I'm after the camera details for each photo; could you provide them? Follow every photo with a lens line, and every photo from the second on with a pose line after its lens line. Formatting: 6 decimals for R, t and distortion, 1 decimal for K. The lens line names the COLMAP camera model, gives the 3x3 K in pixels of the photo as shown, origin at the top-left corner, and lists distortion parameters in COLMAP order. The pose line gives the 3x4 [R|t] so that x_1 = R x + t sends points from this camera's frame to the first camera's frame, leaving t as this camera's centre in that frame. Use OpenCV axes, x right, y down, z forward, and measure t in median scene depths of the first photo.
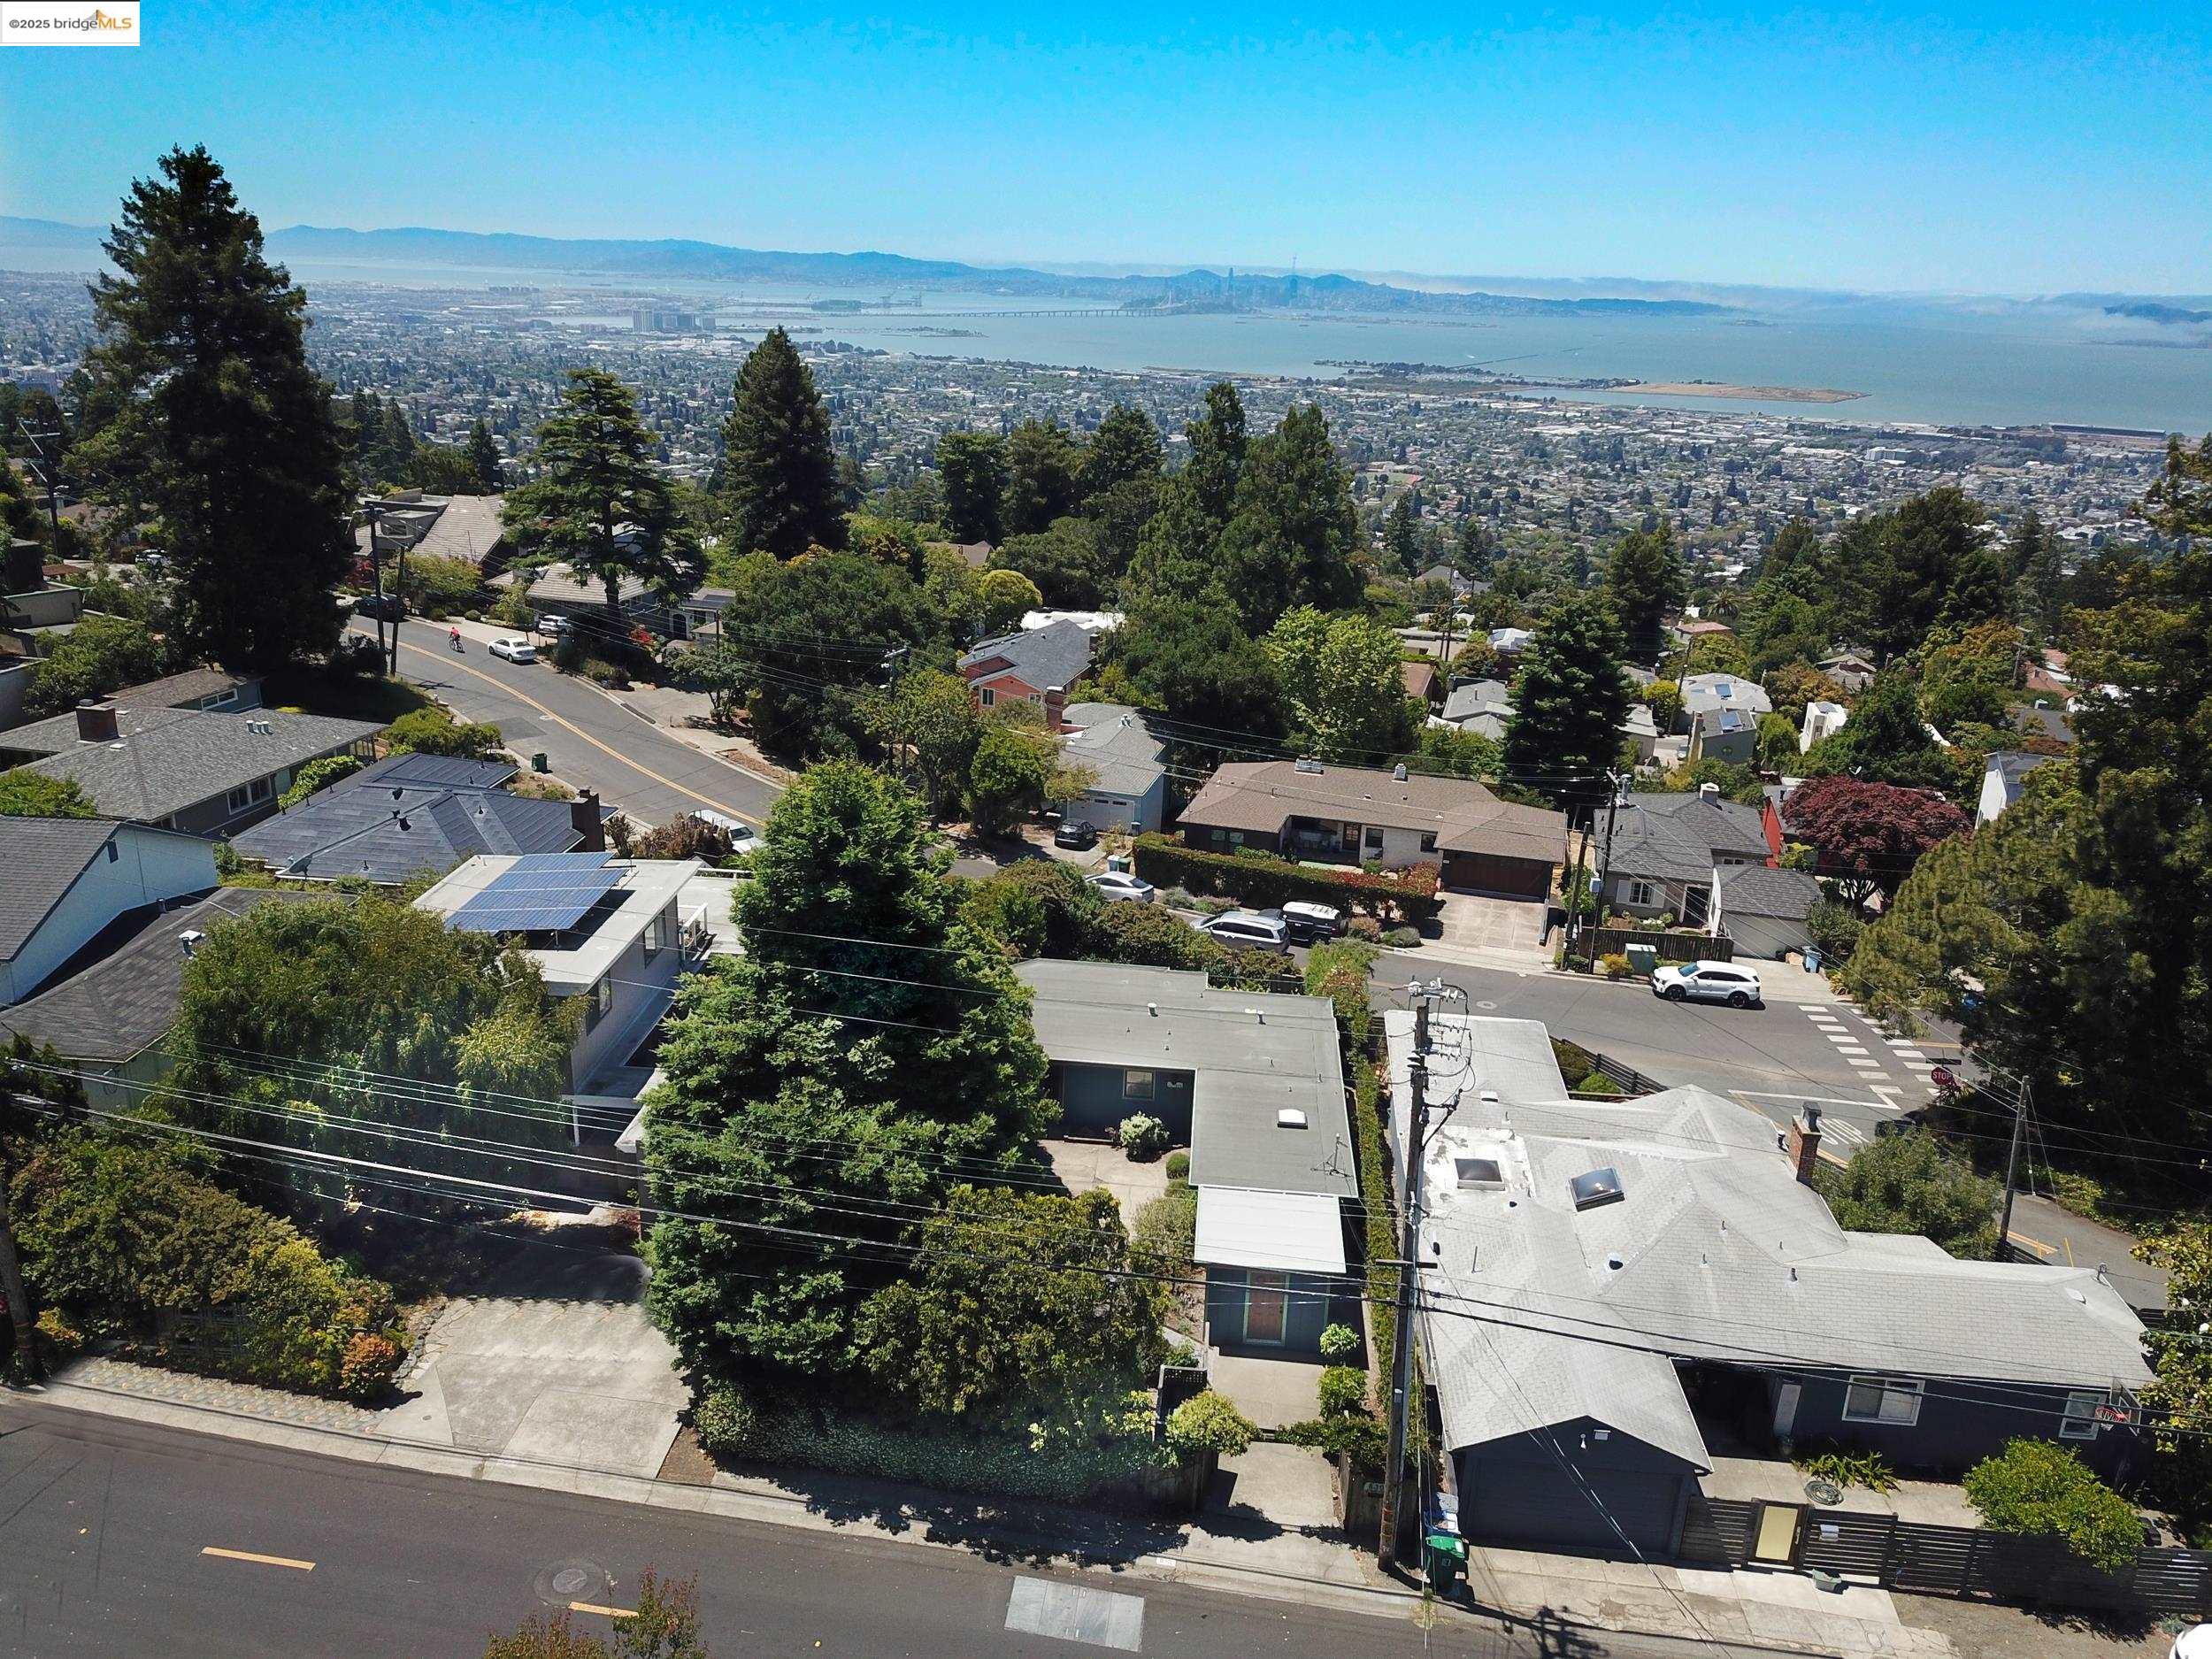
lens RADIAL K [[1662.9, 0, 1098.3], [0, 1662.9, 824.7], [0, 0, 1]] dist [0.073282, -0.197506]
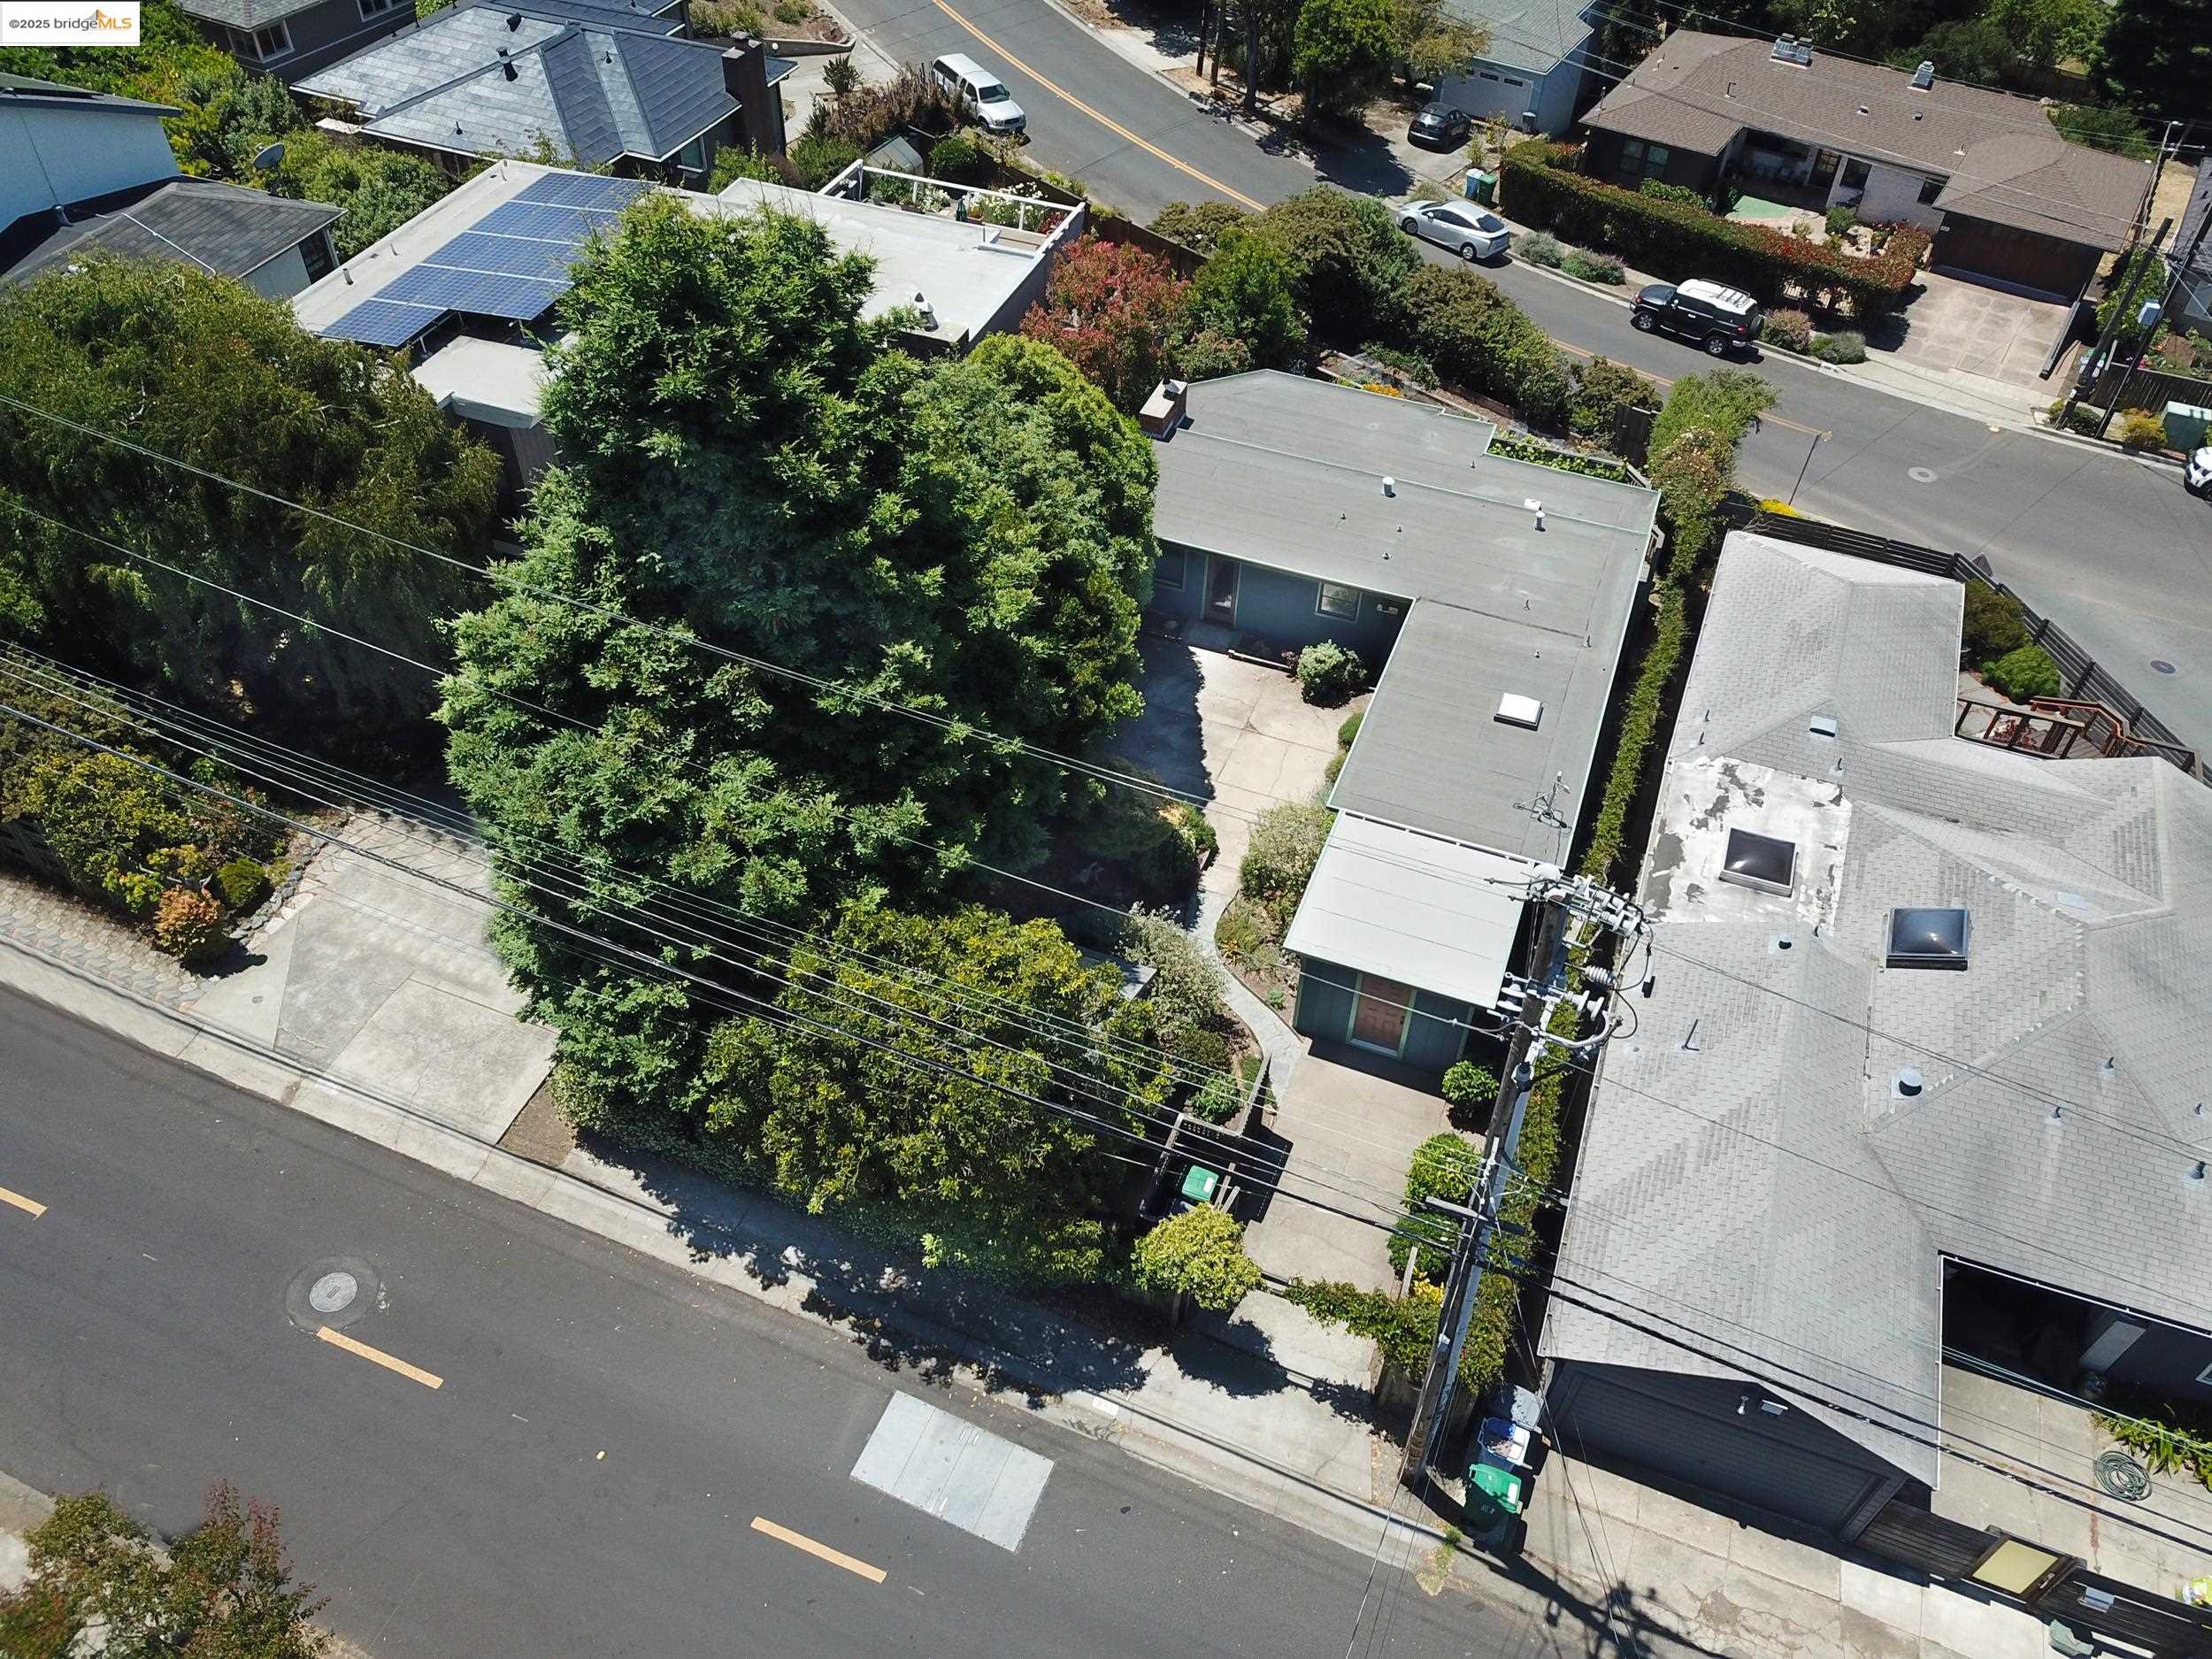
lens RADIAL K [[1708.1, 0, 1106.0], [0, 1708.1, 829.5], [0, 0, 1]] dist [0.003089, -0.006299]
pose [[0.963829, 0.183567, -0.193228, 0.112356], [-0.080830, 0.892179, 0.444391, -0.096308], [0.253969, -0.412698, 0.874746, 0.361876]]
